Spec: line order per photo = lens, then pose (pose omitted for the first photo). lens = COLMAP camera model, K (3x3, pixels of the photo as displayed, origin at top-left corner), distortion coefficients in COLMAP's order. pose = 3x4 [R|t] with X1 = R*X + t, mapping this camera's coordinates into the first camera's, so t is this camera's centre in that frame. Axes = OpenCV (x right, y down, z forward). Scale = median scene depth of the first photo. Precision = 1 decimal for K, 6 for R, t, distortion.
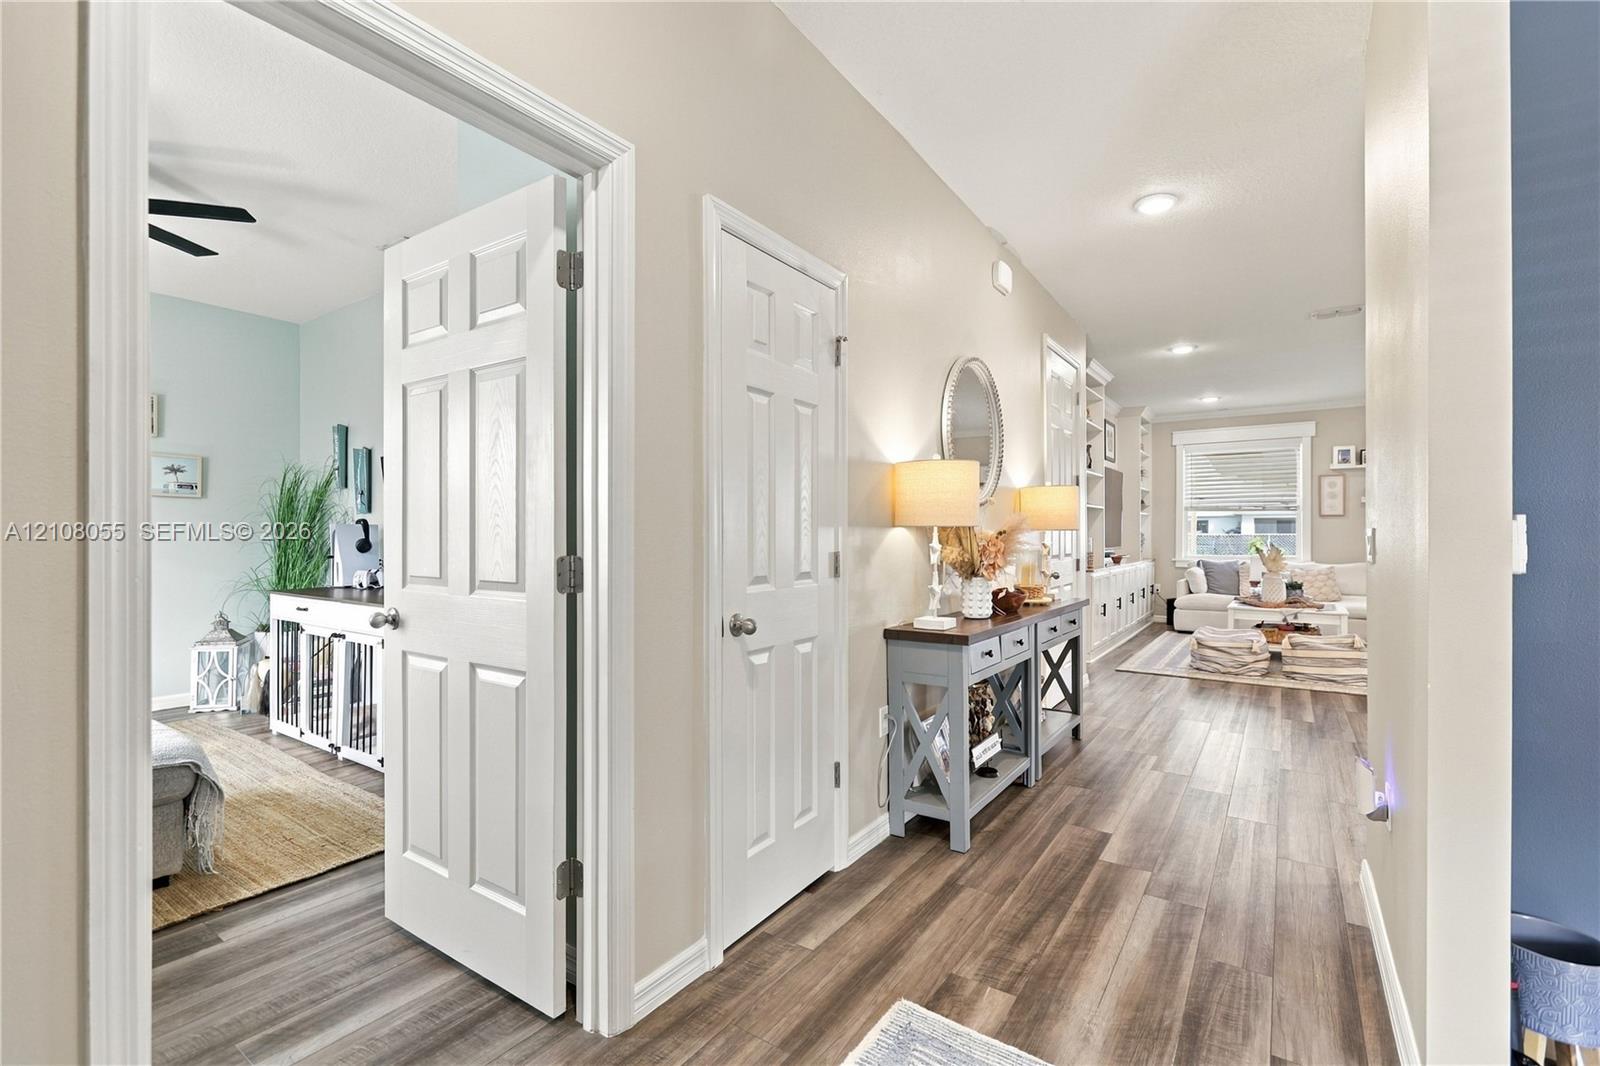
lens RADIAL K [[709.6, 0, 804.1], [0, 709.6, 531.9], [0, 0, 1]] dist [-0.004822, 0.000965]
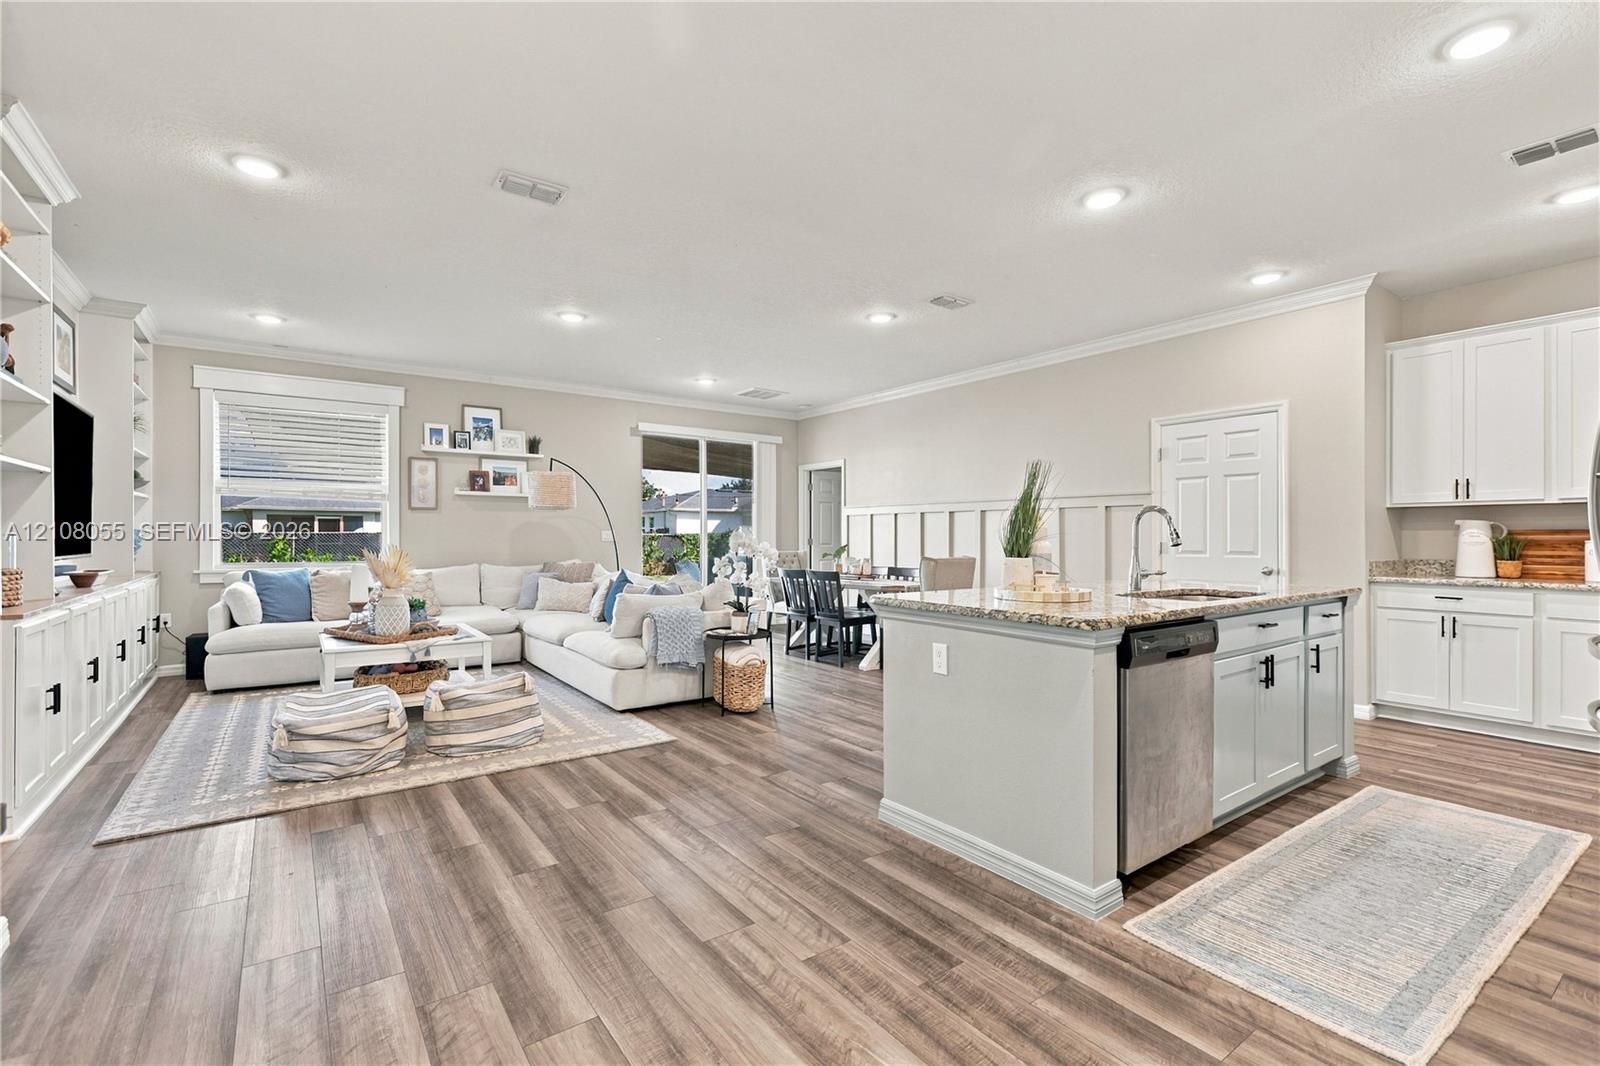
lens RADIAL K [[709.6, 0, 786.8], [0, 709.6, 540.1], [0, 0, 1]] dist [-0.004822, 0.000965]
pose [[0.349930, -0.010109, 0.936721, 0.161329], [-0.002855, 0.999926, 0.011858, 0.002769], [-0.936772, -0.006824, 0.349875, 0.396293]]
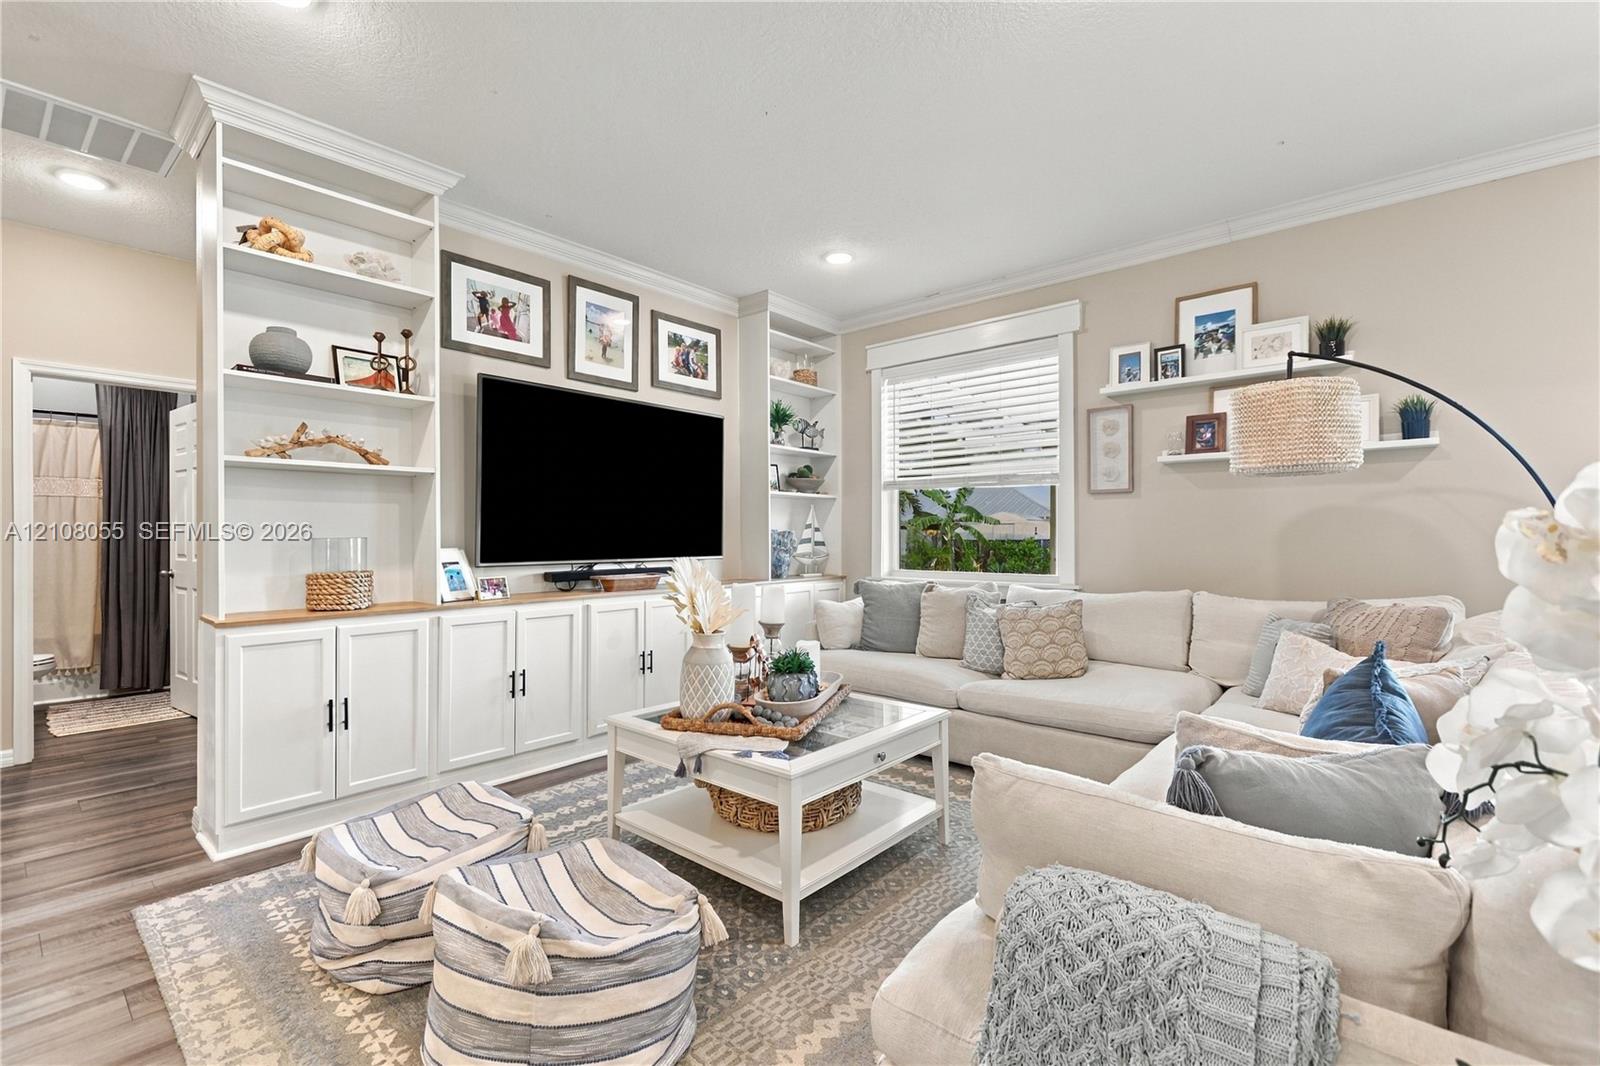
lens RADIAL K [[675.8, 0, 792.2], [0, 675.8, 545.2], [0, 0, 1]] dist [0.000626, 0.000163]
pose [[0.991935, -0.001470, -0.126739, 0.707208], [0.004518, 0.999707, 0.023768, 0.002903], [0.126667, -0.024149, 0.991651, 0.610541]]
